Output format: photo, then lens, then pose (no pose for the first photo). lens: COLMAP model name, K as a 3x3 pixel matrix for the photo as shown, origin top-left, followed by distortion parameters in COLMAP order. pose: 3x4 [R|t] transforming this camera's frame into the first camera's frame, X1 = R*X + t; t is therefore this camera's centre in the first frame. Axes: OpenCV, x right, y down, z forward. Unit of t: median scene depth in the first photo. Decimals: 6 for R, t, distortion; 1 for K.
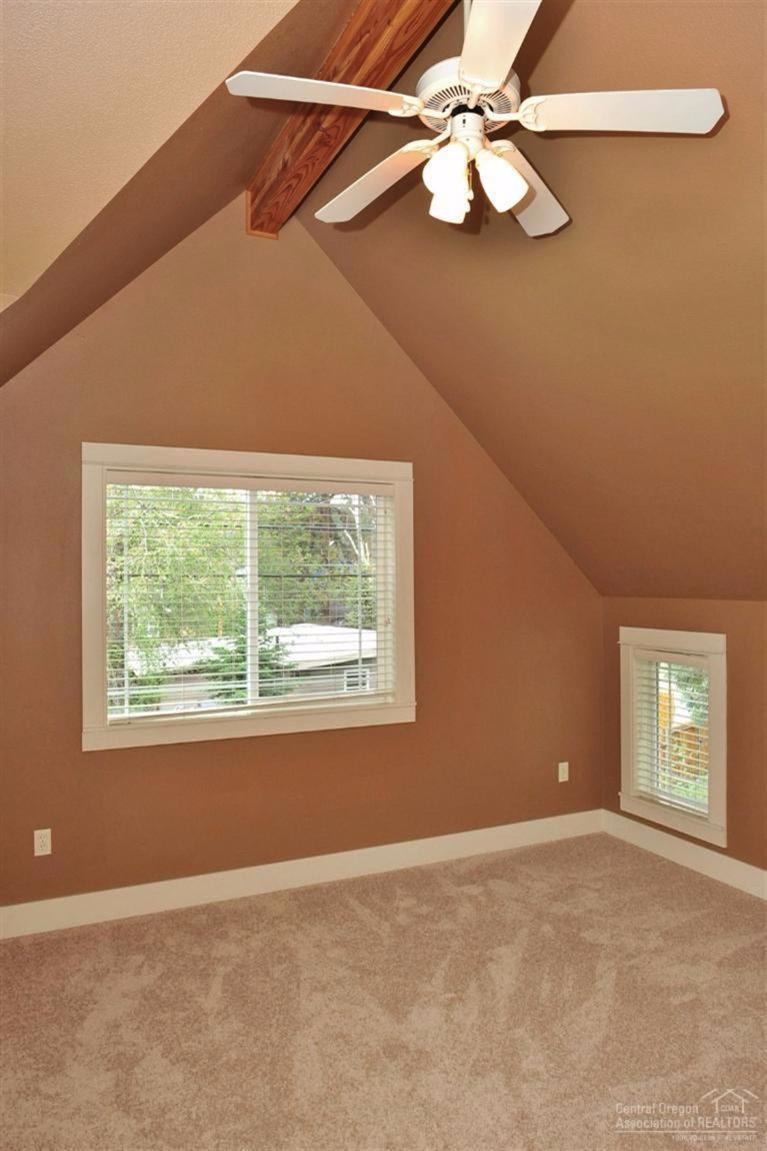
lens RADIAL K [[792.9, 0, 382.4], [0, 792.9, 578.1], [0, 0, 1]] dist [-0.027122, 0.004413]
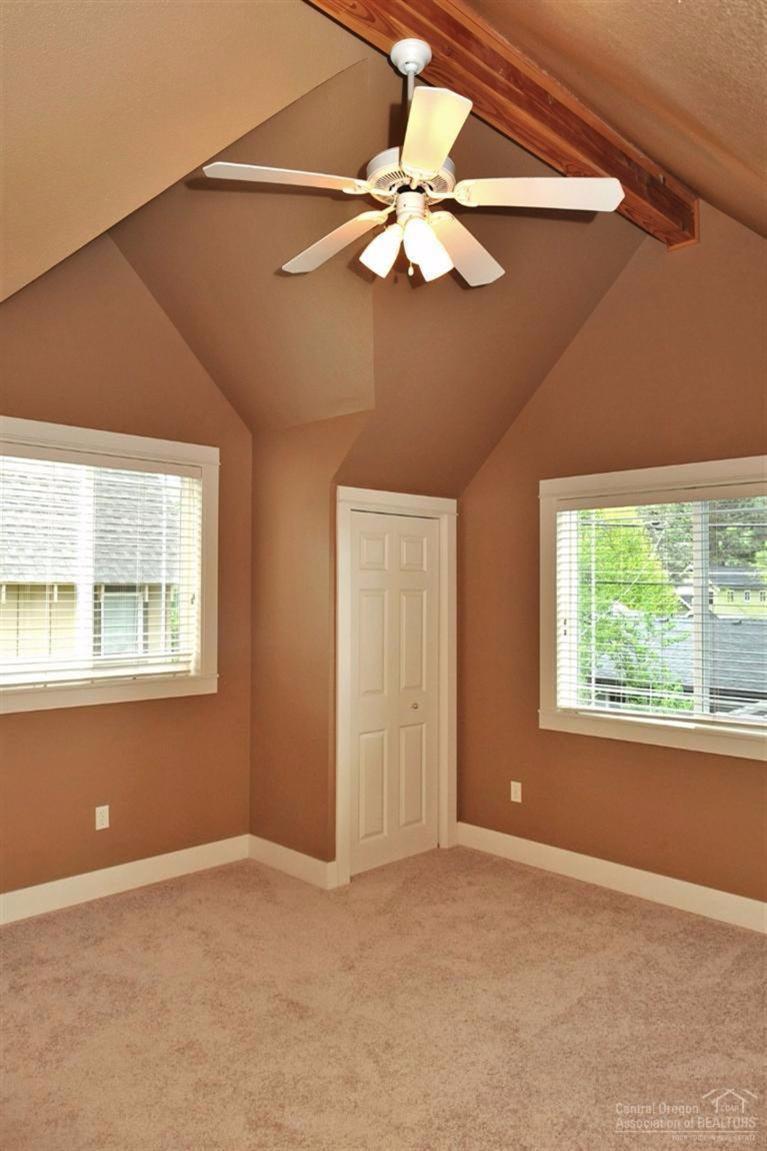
lens RADIAL K [[792.9, 0, 381.8], [0, 792.9, 574.7], [0, 0, 1]] dist [-0.027122, 0.004413]
pose [[0.332064, -0.011578, -0.943186, 0.738434], [-0.006142, 0.999877, -0.014436, -0.002994], [0.943237, 0.010587, 0.331952, 0.354815]]
